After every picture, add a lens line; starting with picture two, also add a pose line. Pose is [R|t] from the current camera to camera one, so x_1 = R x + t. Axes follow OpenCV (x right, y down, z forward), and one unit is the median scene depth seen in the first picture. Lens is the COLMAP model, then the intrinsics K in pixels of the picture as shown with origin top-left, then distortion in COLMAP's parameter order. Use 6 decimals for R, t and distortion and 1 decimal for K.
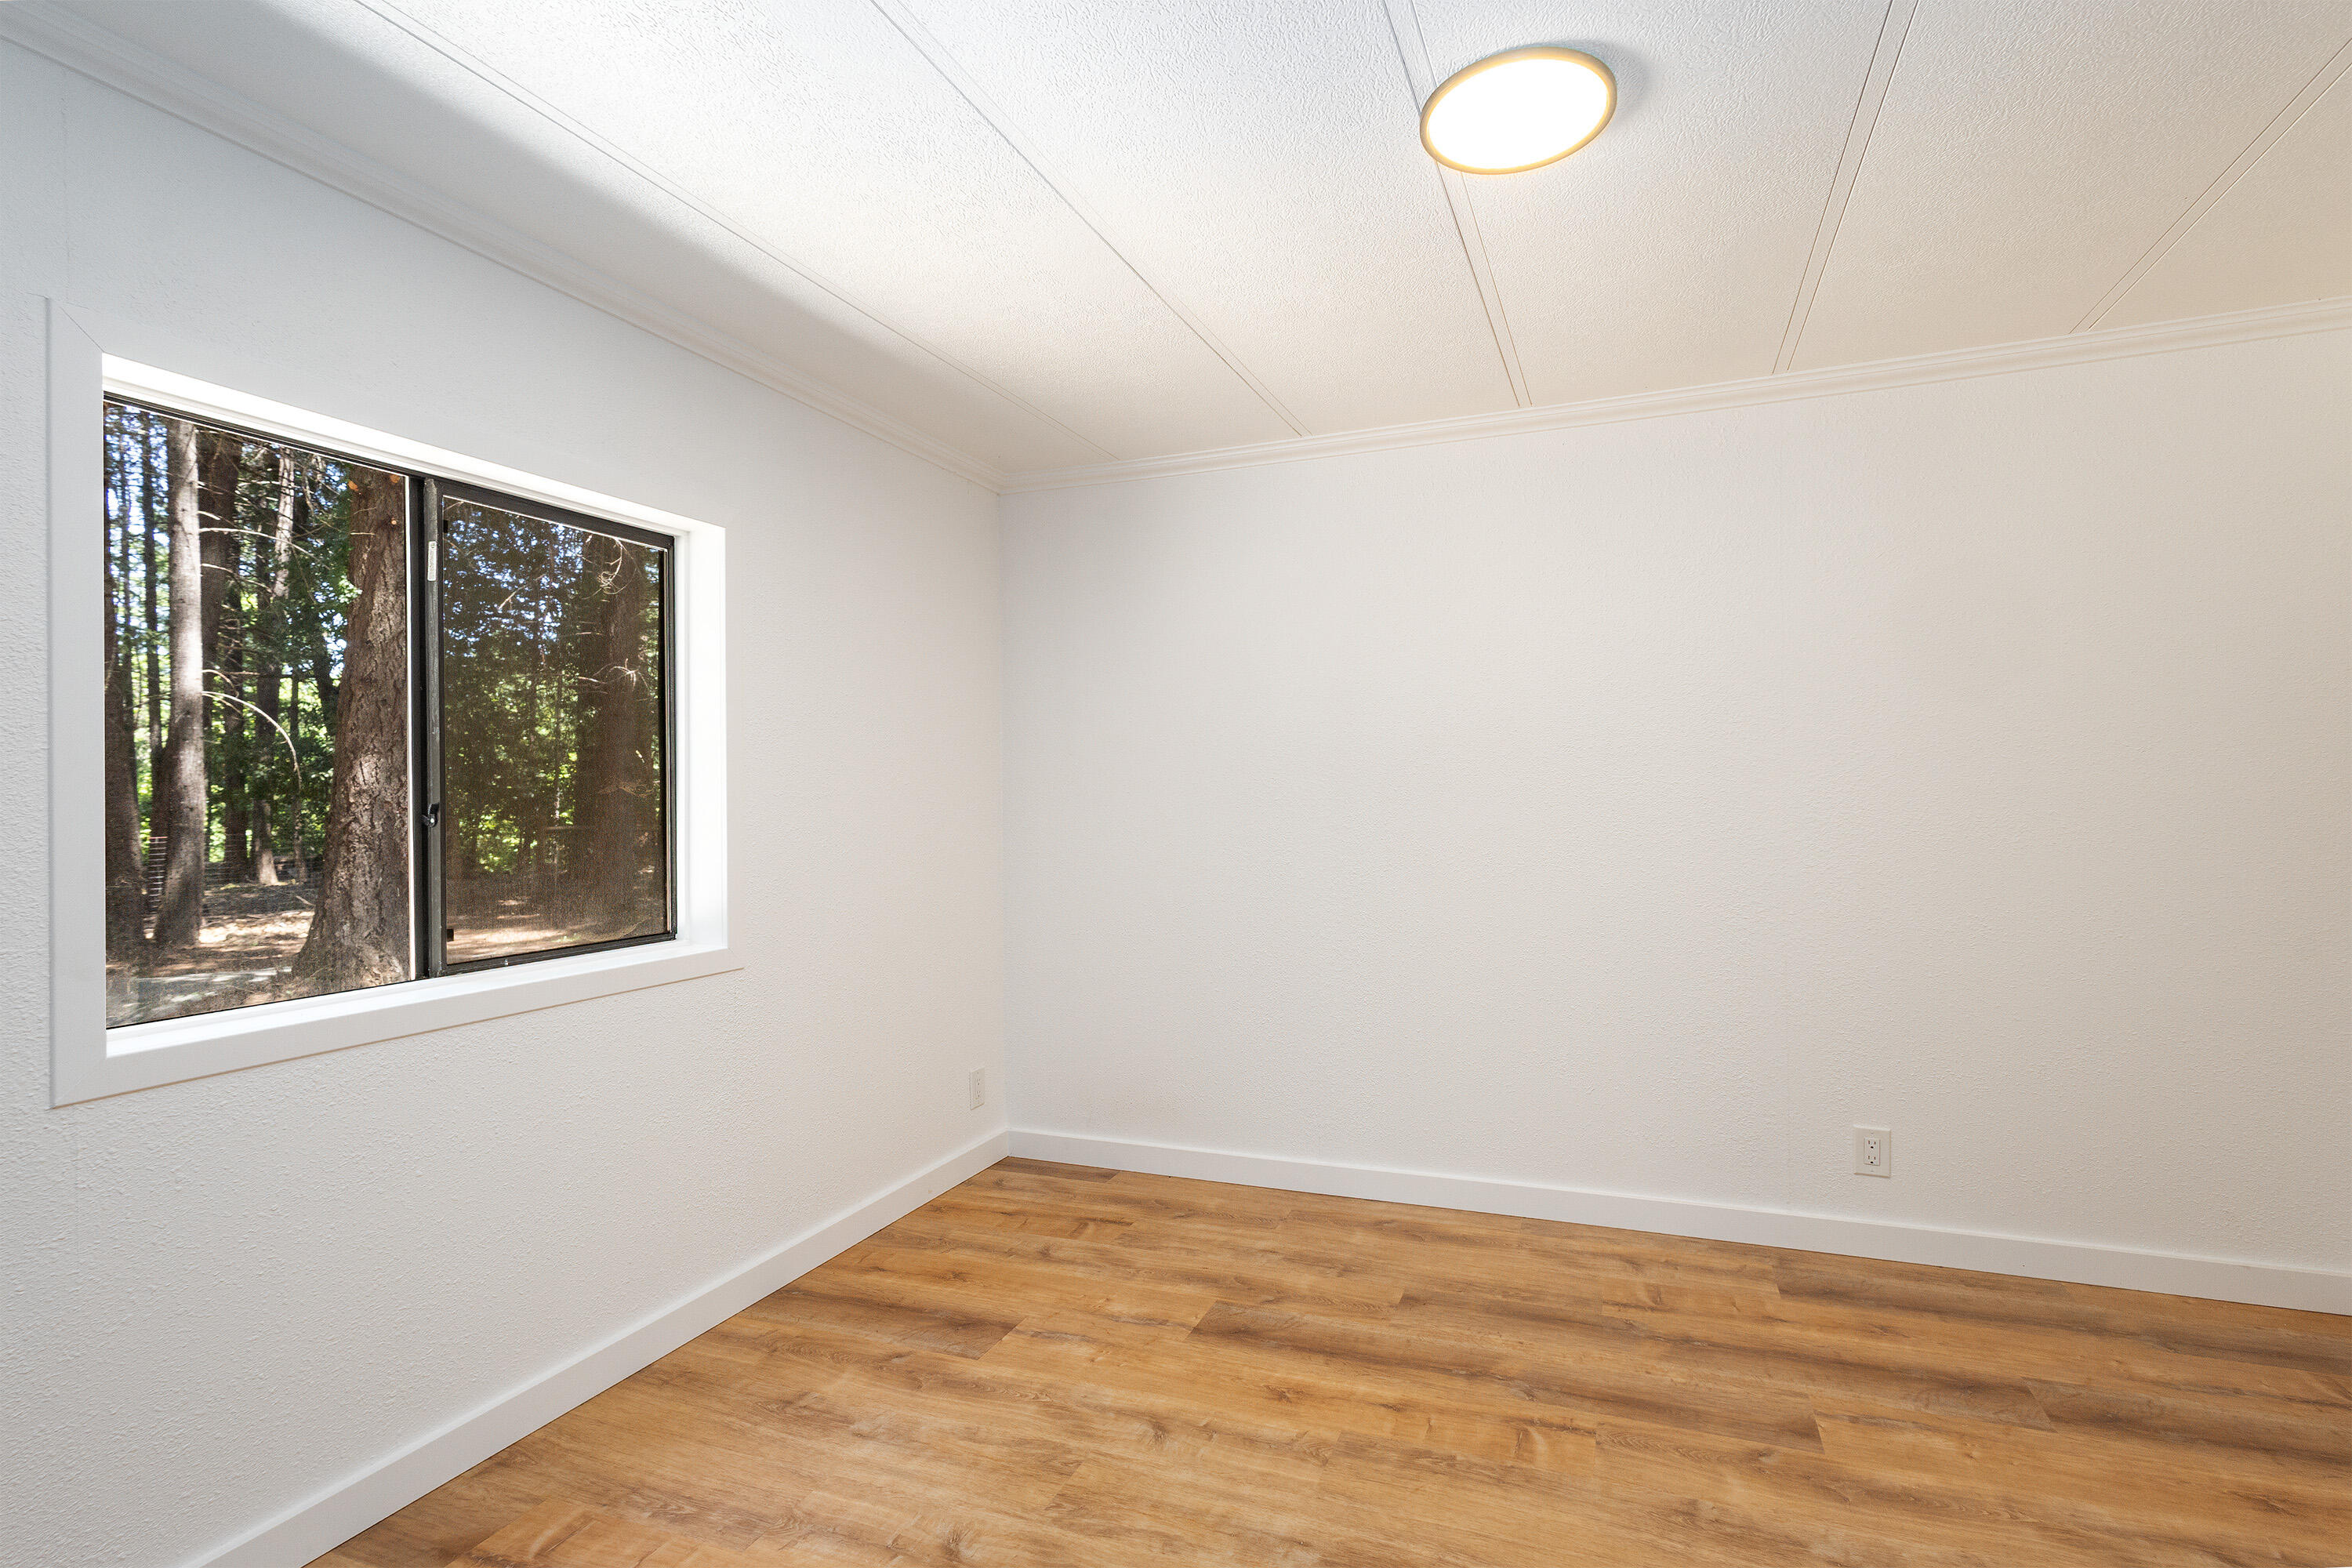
lens RADIAL K [[1110.2, 0, 1264.2], [0, 1110.2, 789.3], [0, 0, 1]] dist [0.003601, -0.001040]
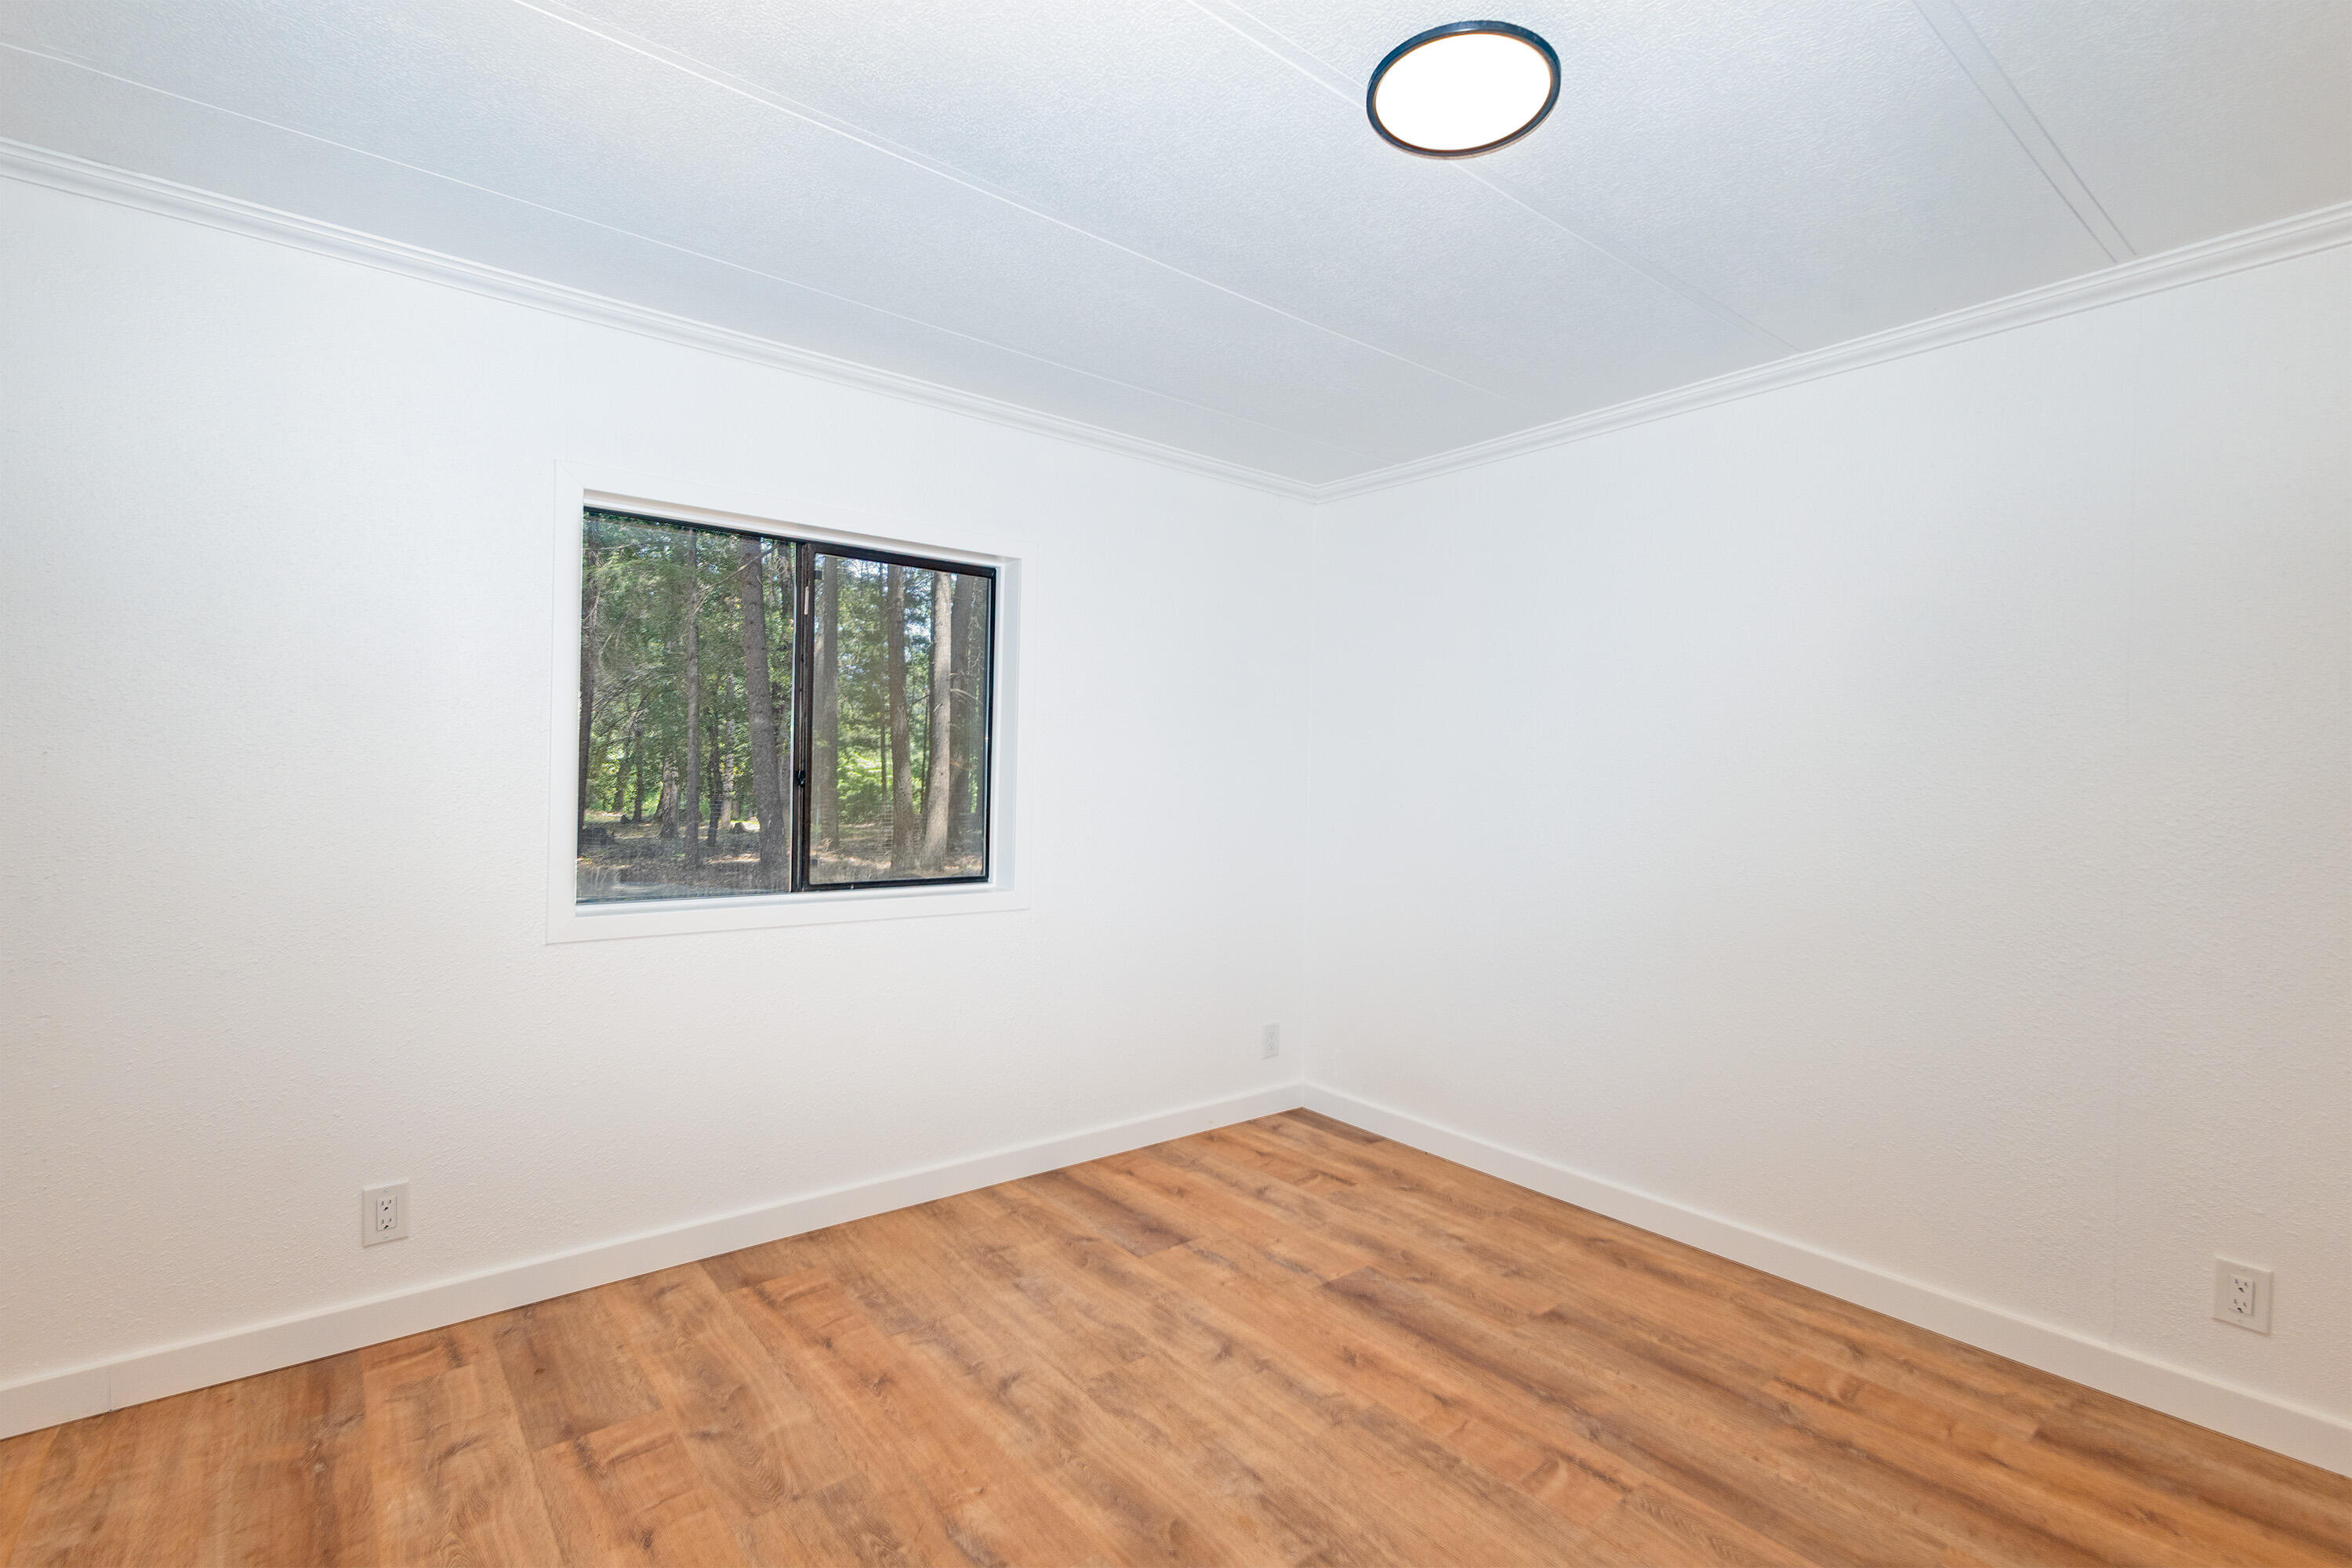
lens RADIAL K [[1110.2, 0, 1267.4], [0, 1110.2, 789.4], [0, 0, 1]] dist [0.003601, -0.001040]
pose [[0.869137, 0.034813, -0.493345, 0.385133], [-0.028734, 0.999389, 0.019900, -0.002927], [0.493736, -0.003120, 0.869606, 0.054033]]
